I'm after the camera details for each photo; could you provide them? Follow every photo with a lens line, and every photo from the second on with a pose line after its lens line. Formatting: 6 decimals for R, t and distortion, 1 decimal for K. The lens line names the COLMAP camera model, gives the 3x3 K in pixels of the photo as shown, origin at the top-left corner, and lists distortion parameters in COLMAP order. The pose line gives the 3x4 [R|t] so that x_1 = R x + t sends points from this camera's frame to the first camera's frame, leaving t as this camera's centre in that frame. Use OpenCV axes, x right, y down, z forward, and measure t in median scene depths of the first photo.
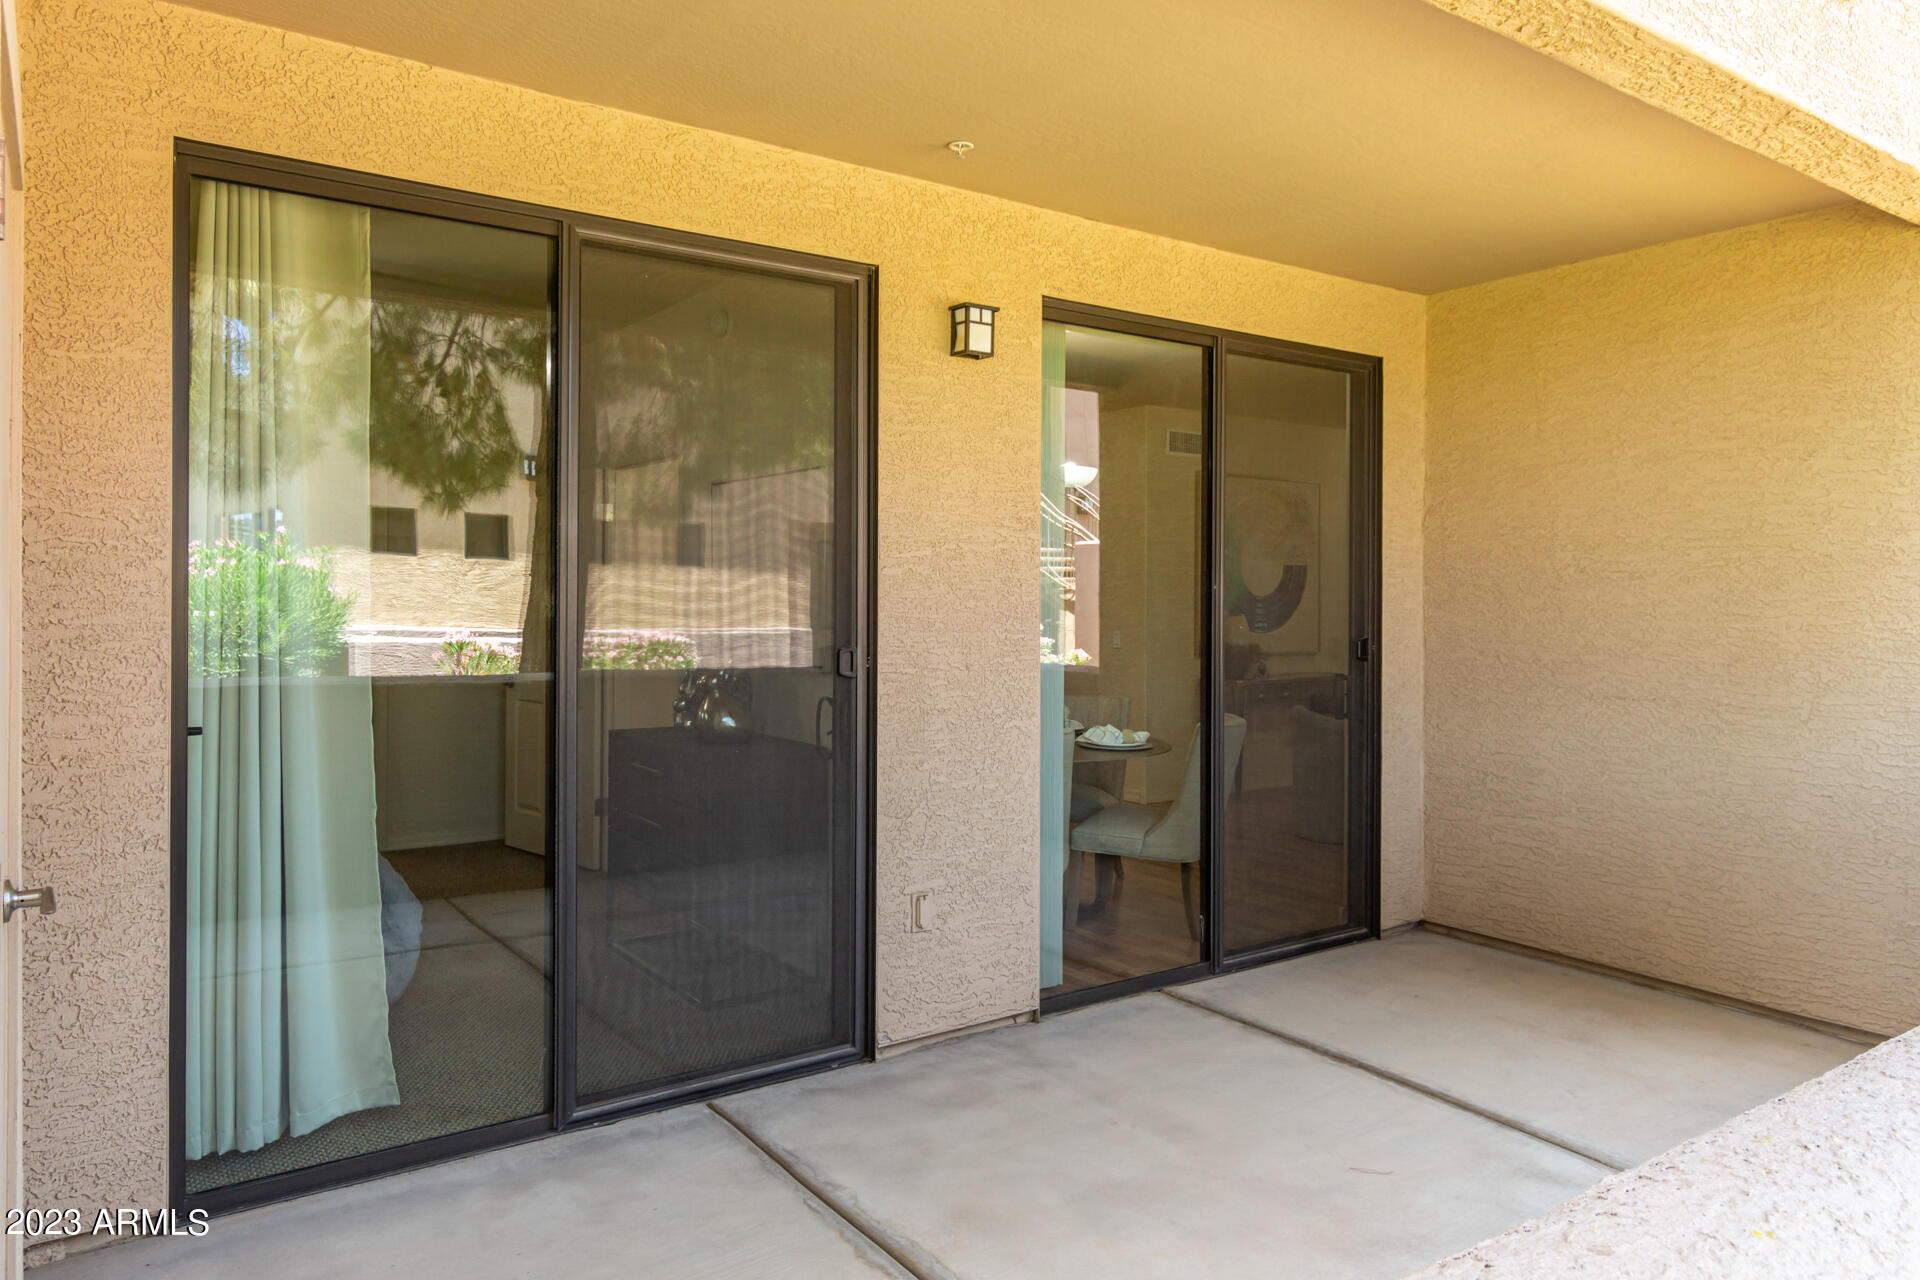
lens RADIAL K [[1262.7, 0, 960.1], [0, 1262.7, 599.7], [0, 0, 1]] dist [0.004432, 0.002209]
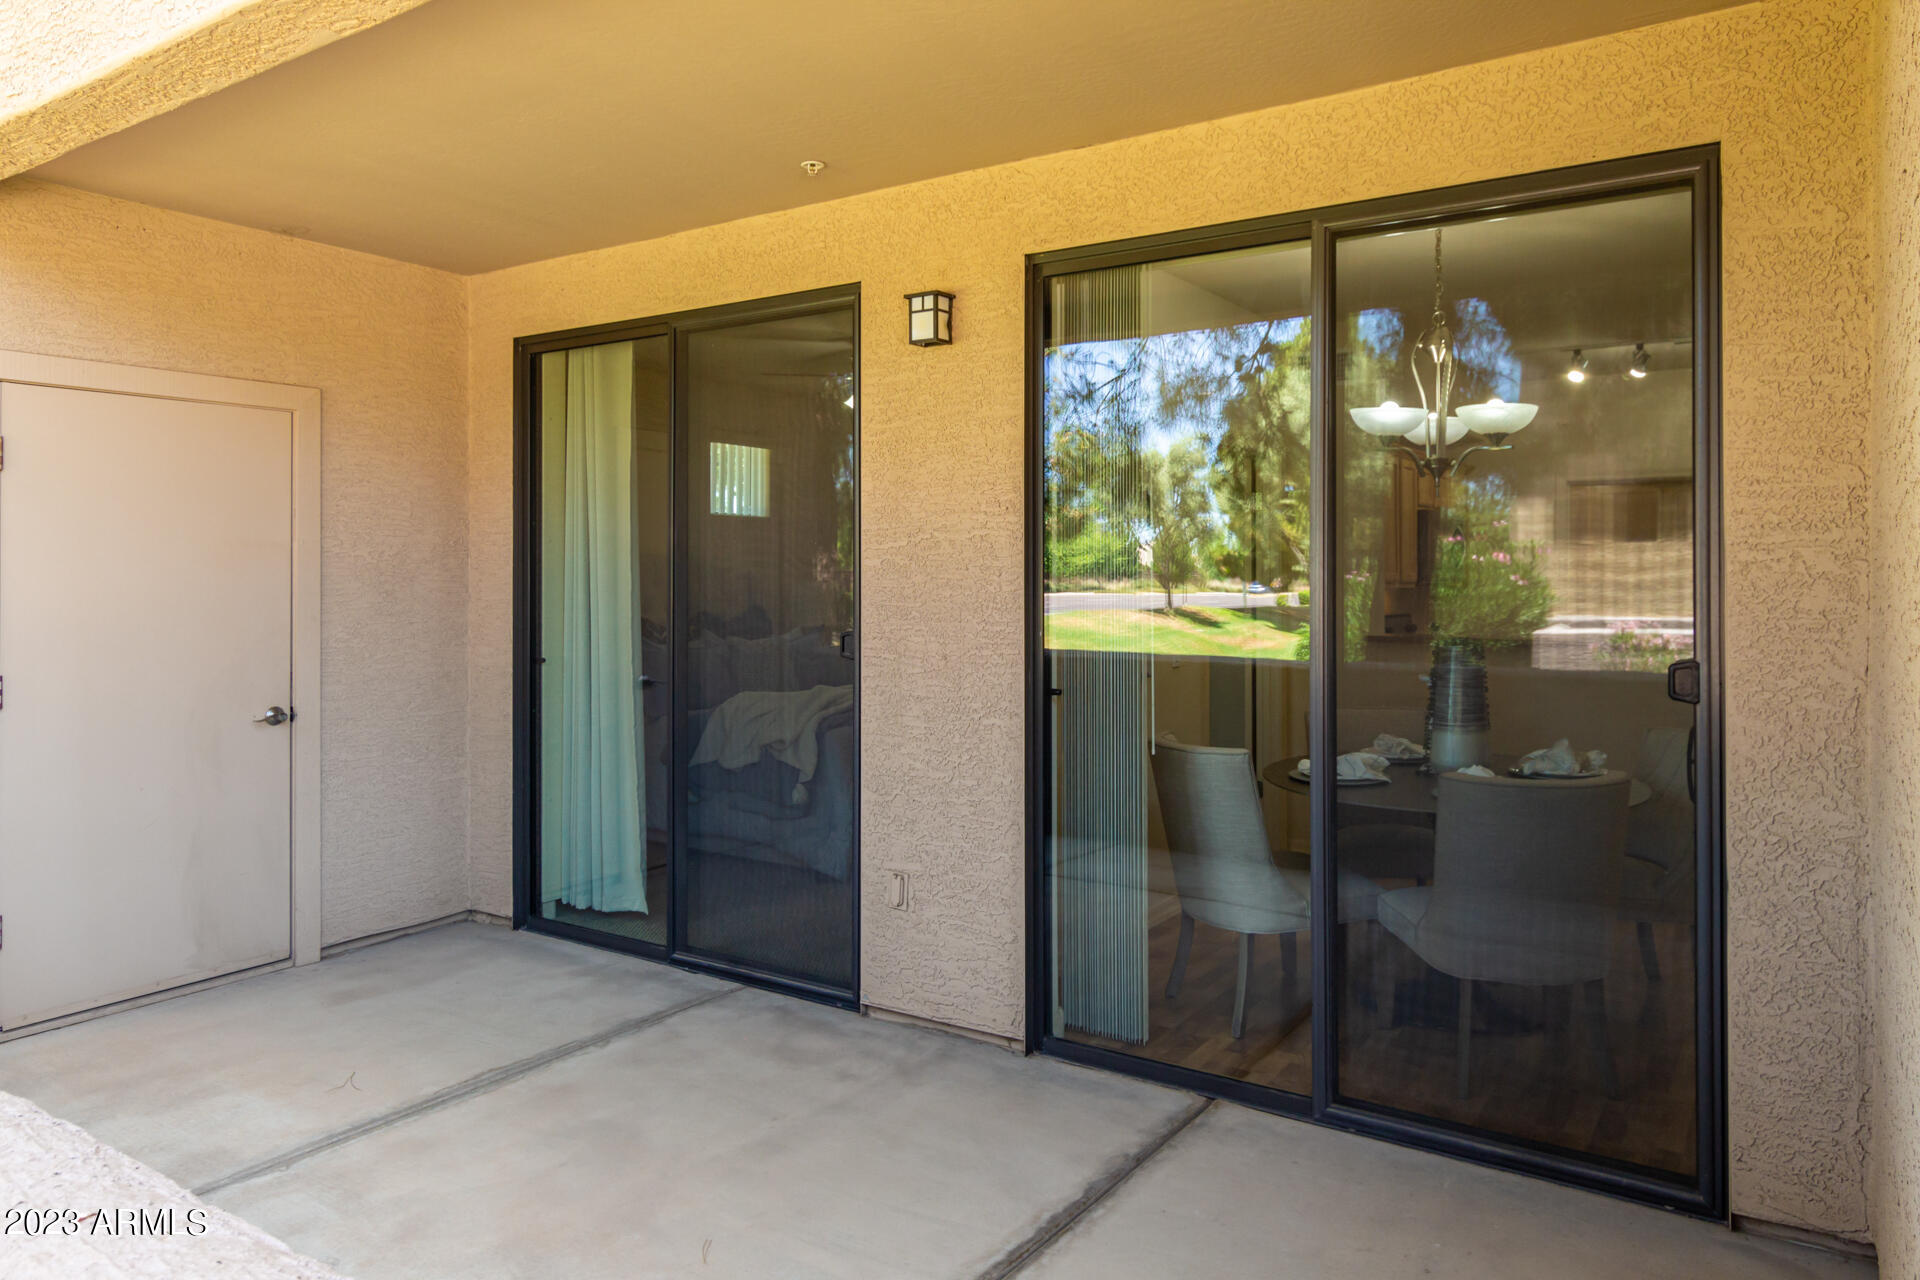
lens RADIAL K [[1258.9, 0, 960.5], [0, 1258.9, 561.9], [0, 0, 1]] dist [0.002978, 0.000234]
pose [[0.365586, -0.012172, -0.930698, 0.944246], [-0.000173, 0.999914, -0.013145, -0.008260], [0.930778, 0.004967, 0.365552, 0.663627]]
